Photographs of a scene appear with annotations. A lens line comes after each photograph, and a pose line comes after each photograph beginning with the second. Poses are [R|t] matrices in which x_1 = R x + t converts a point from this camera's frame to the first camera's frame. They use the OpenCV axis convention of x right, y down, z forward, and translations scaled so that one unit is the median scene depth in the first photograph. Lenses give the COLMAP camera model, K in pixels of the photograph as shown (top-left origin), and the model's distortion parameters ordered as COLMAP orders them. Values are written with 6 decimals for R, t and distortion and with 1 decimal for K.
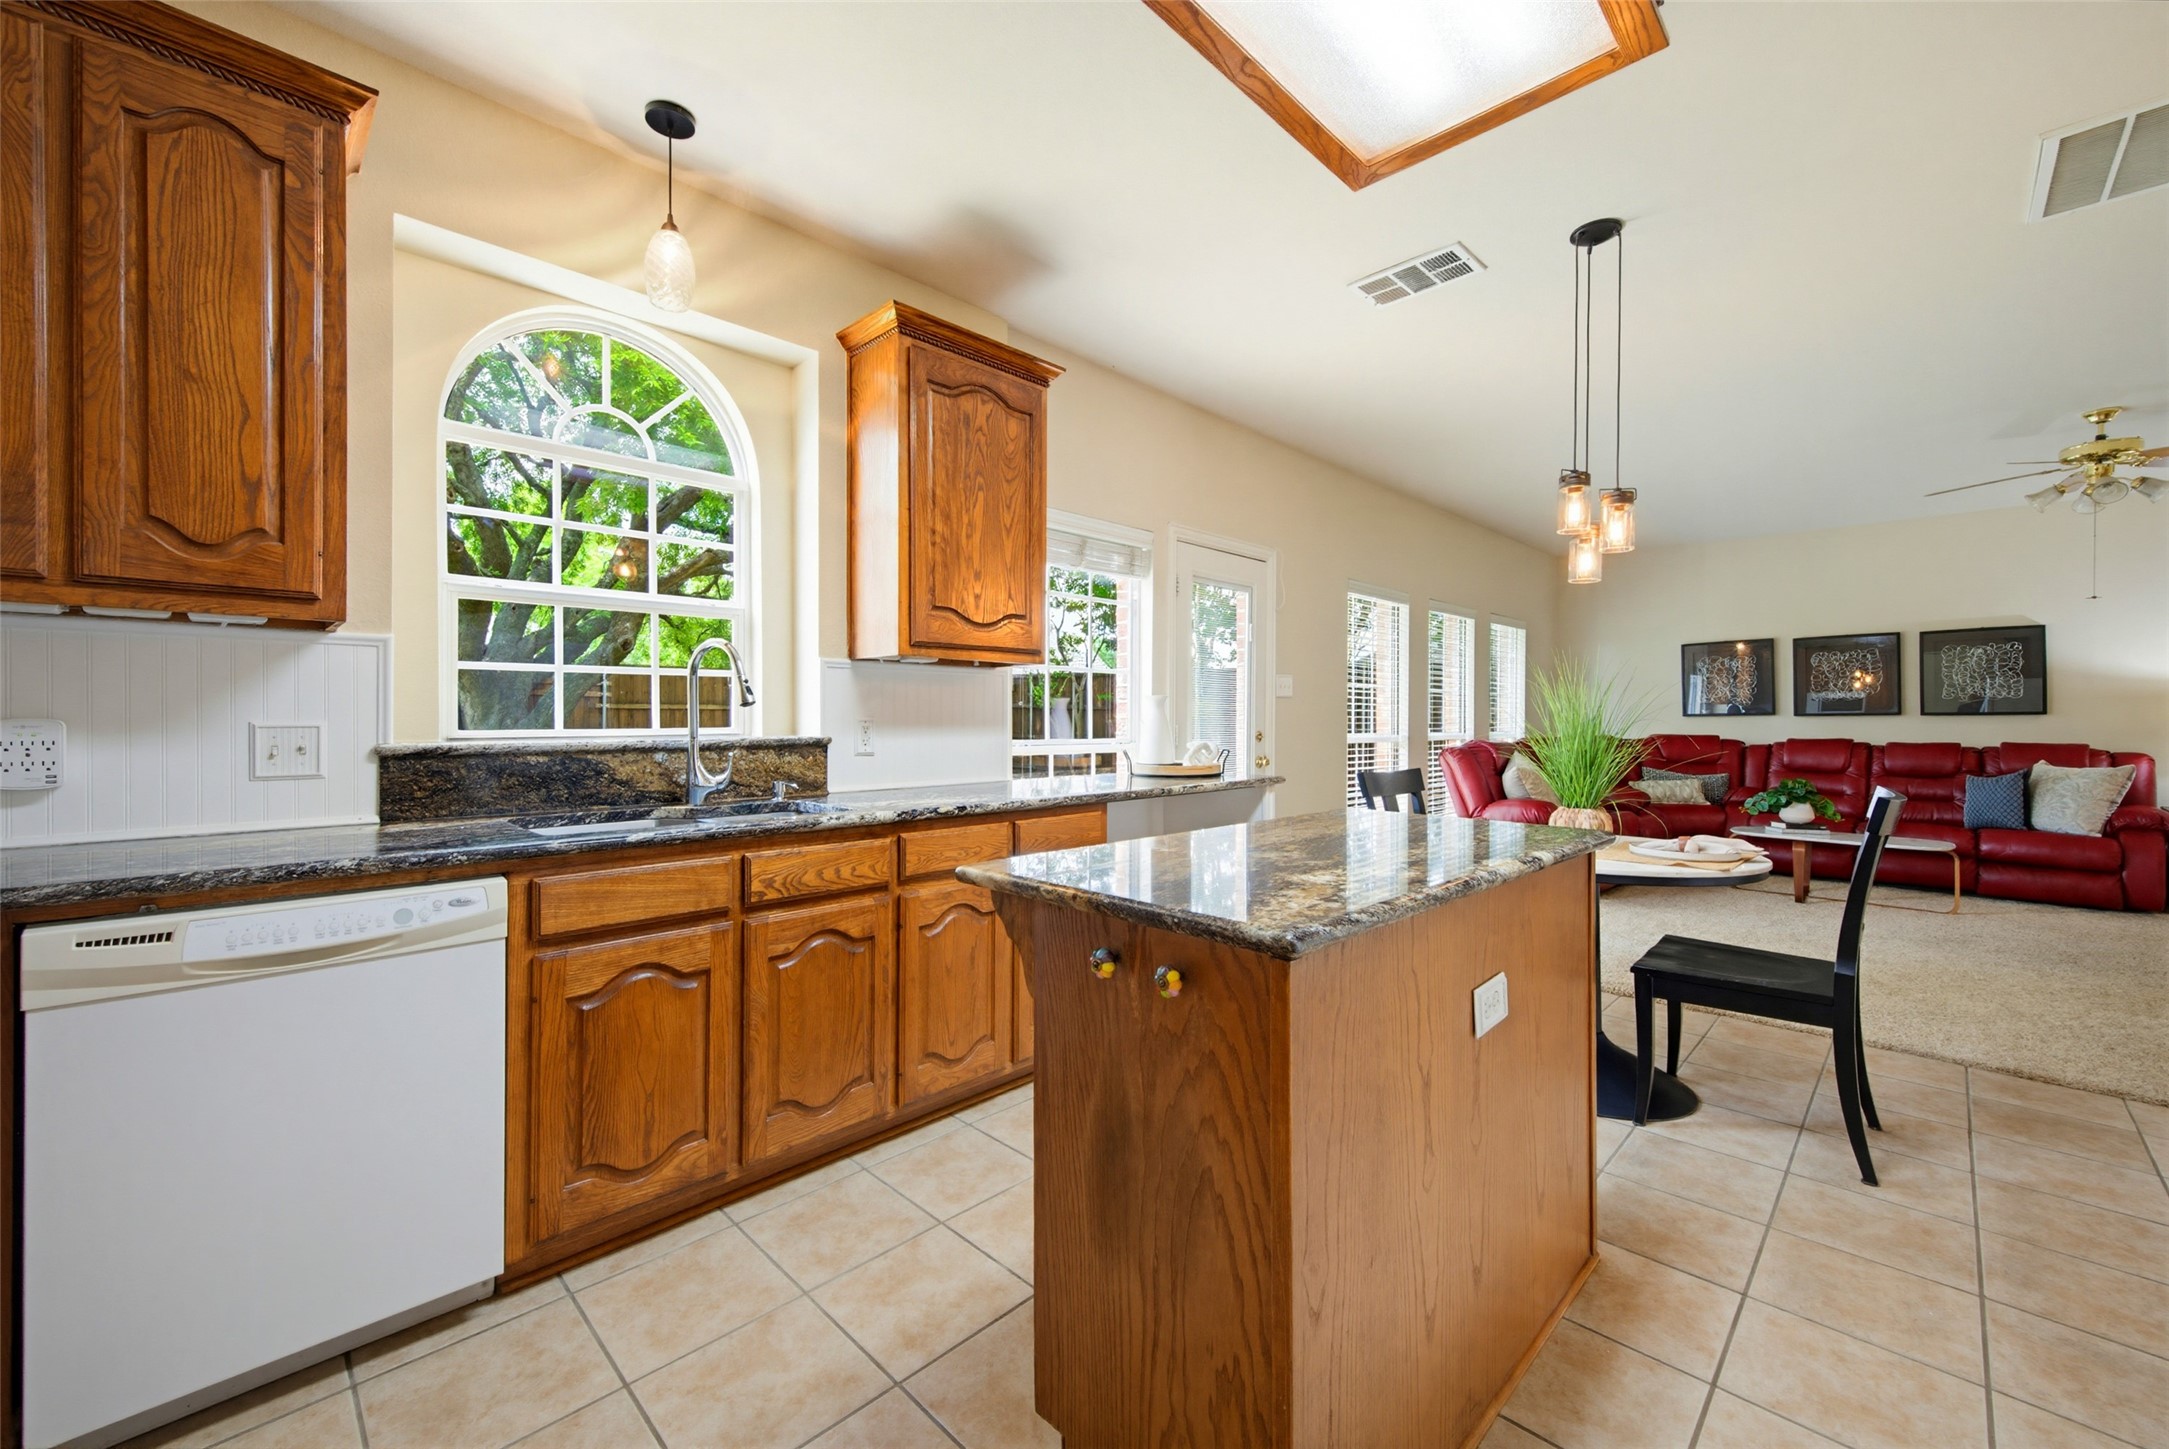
lens RADIAL K [[858.9, 0, 1077.4], [0, 858.9, 720.0], [0, 0, 1]] dist [0.000266, 0.000009]
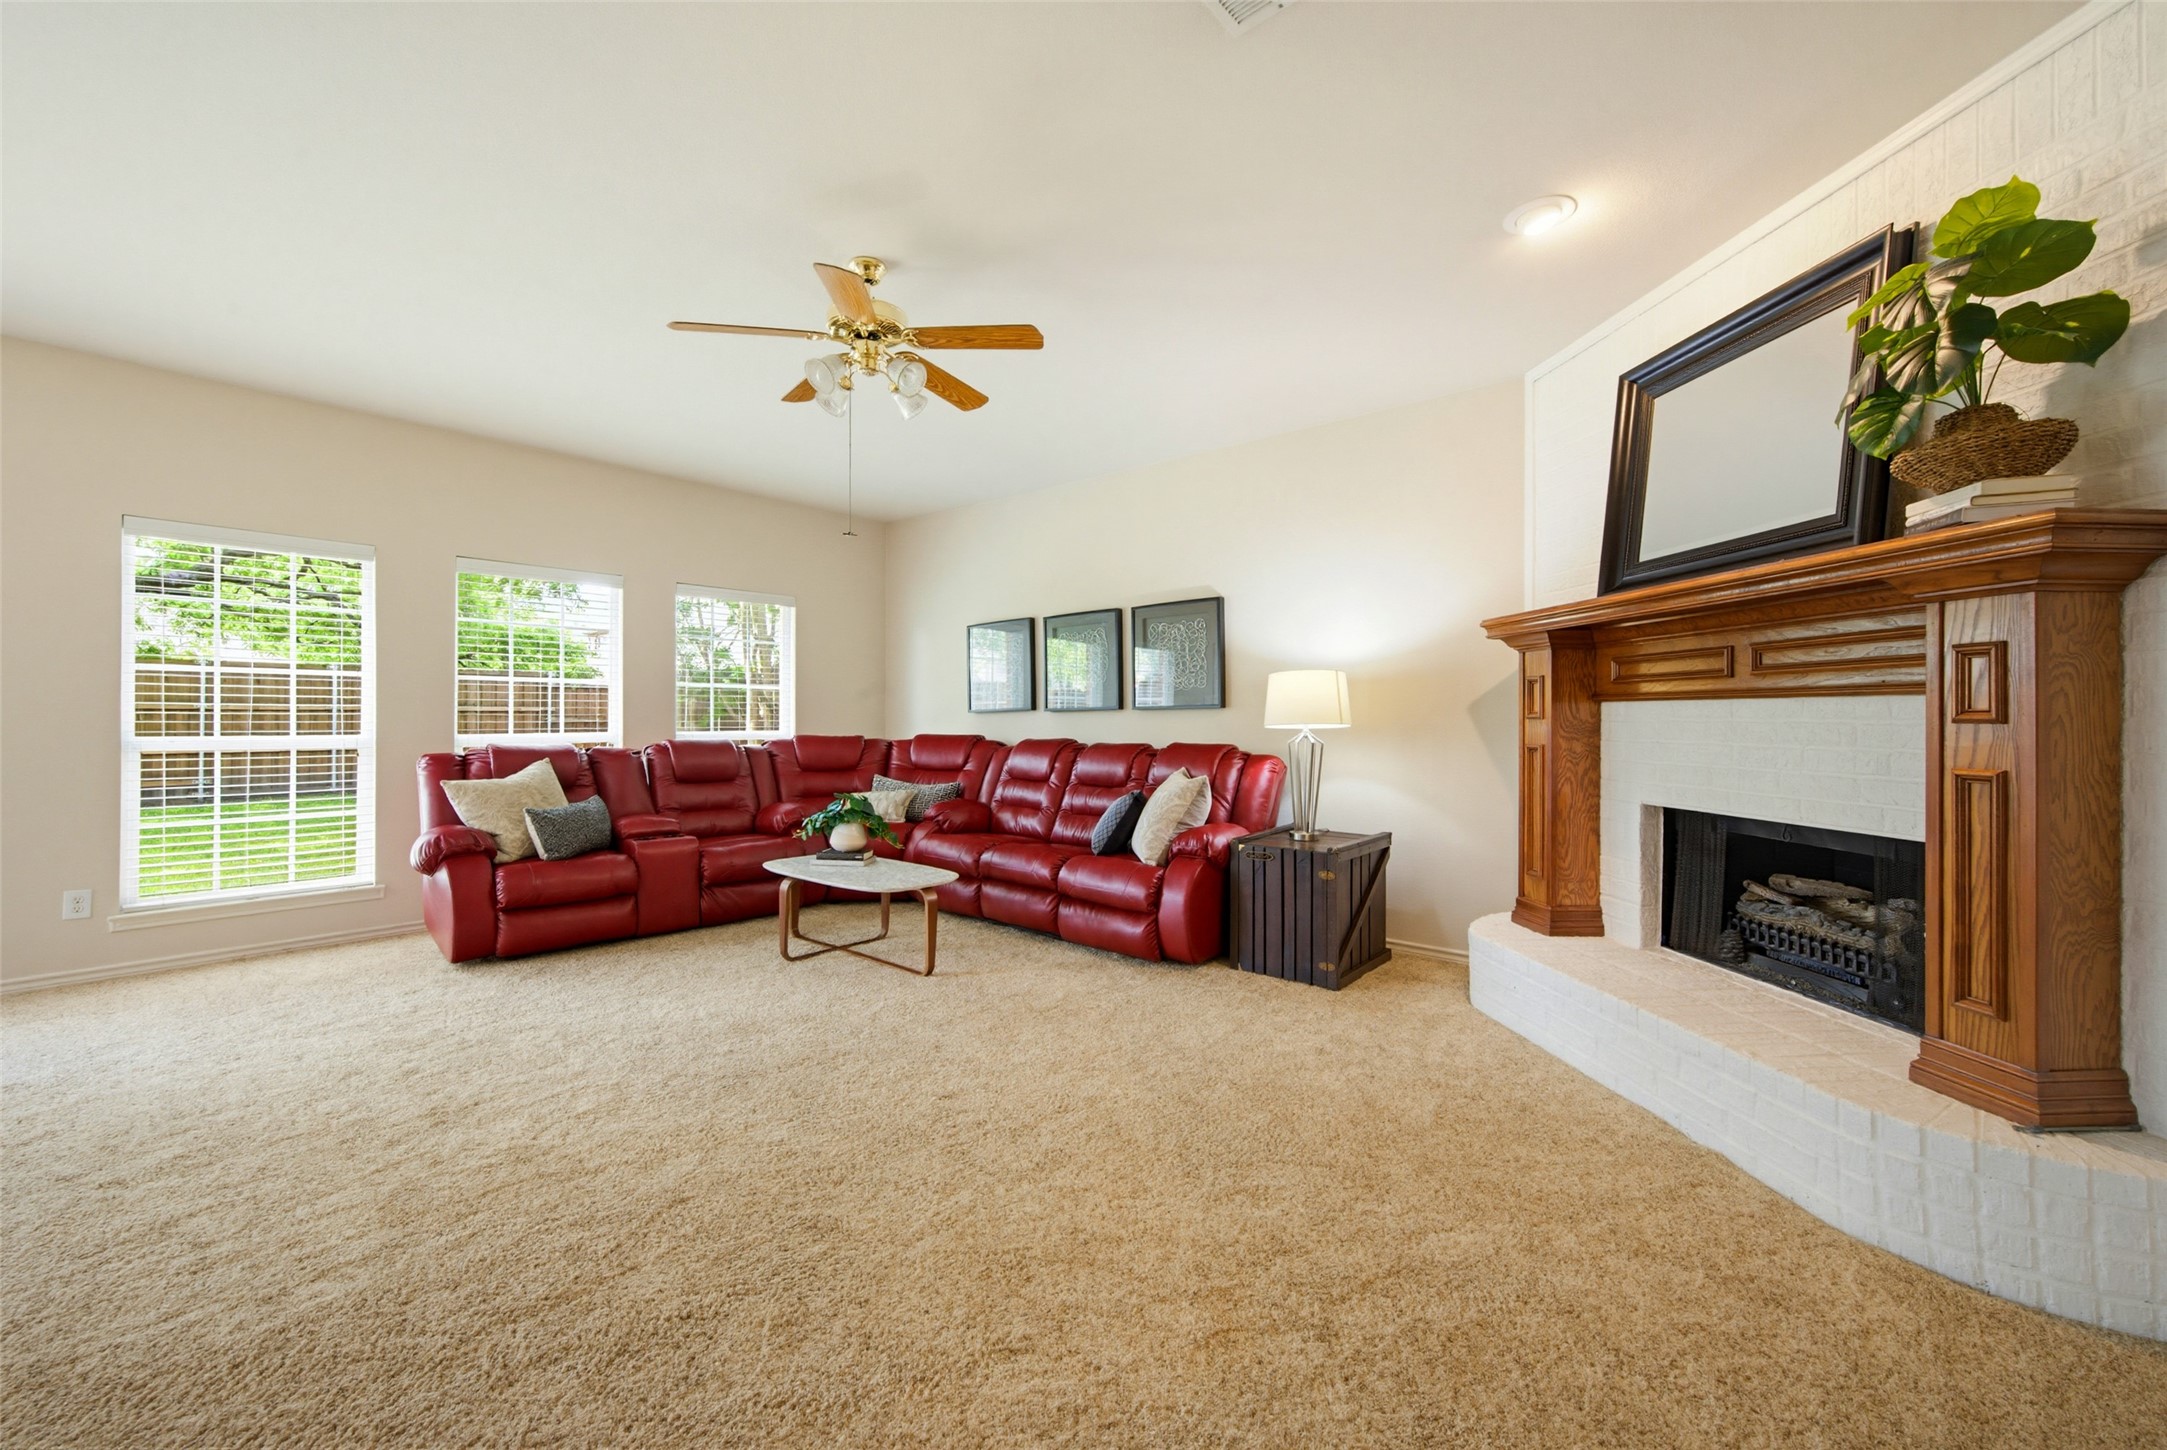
lens RADIAL K [[858.1, 0, 1076.4], [0, 858.1, 720.5], [0, 0, 1]] dist [0.000266, 0.000009]
pose [[0.996533, -0.004469, 0.083077, 1.012052], [0.004481, 0.999990, 0.000042, 0.005455], [-0.083077, 0.000331, 0.996543, 0.231828]]
